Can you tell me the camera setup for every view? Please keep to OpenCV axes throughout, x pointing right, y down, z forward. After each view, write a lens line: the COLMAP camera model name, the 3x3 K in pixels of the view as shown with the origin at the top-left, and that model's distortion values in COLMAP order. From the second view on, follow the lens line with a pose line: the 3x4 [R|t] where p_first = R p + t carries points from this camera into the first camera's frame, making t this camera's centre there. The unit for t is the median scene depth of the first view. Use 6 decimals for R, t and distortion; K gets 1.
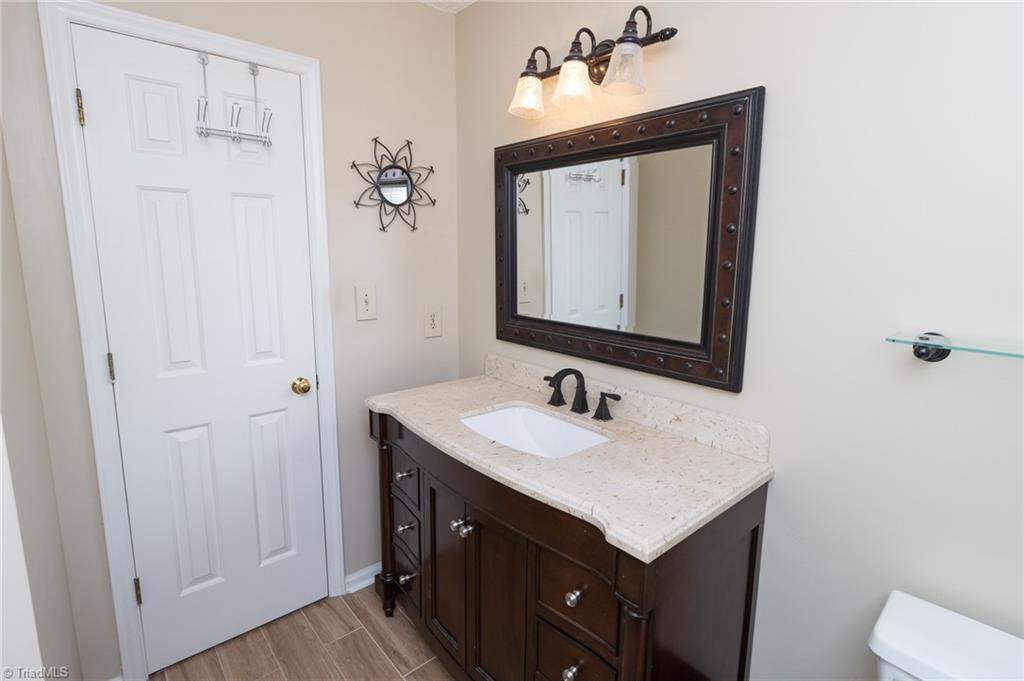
lens RADIAL K [[507.1, 0, 510.5], [0, 507.1, 325.0], [0, 0, 1]] dist [-0.000443, -0.000225]
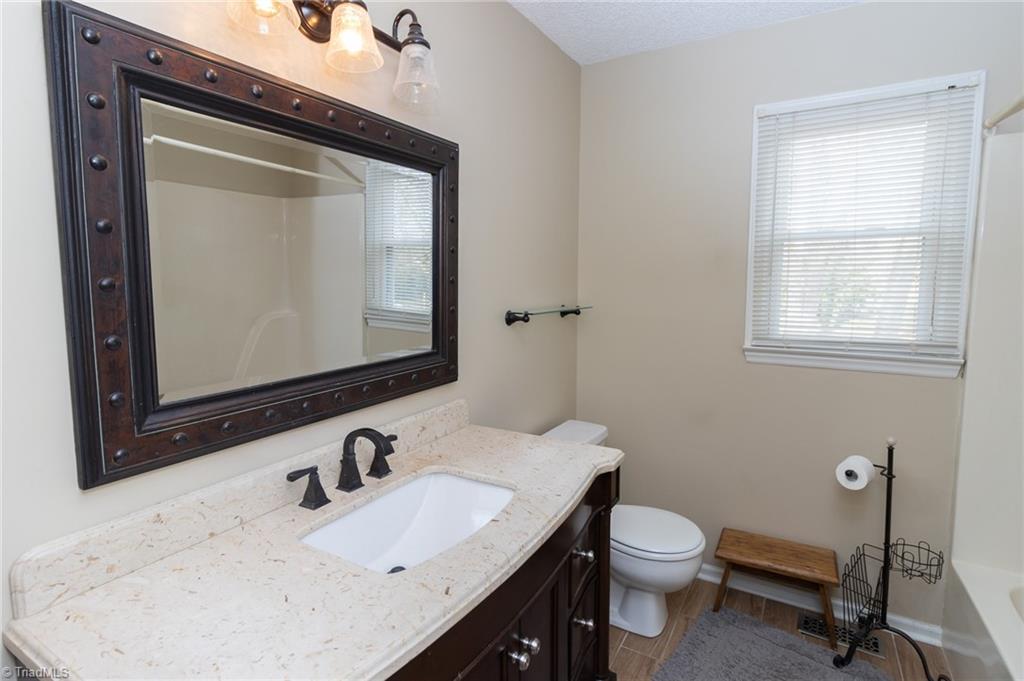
lens RADIAL K [[507.1, 0, 510.5], [0, 507.1, 325.0], [0, 0, 1]] dist [-0.000443, -0.000225]
pose [[-0.319520, -0.092395, 0.943064, -0.685185], [0.150865, 0.977580, 0.146892, -0.147099], [-0.935493, 0.189210, -0.298418, 1.101079]]
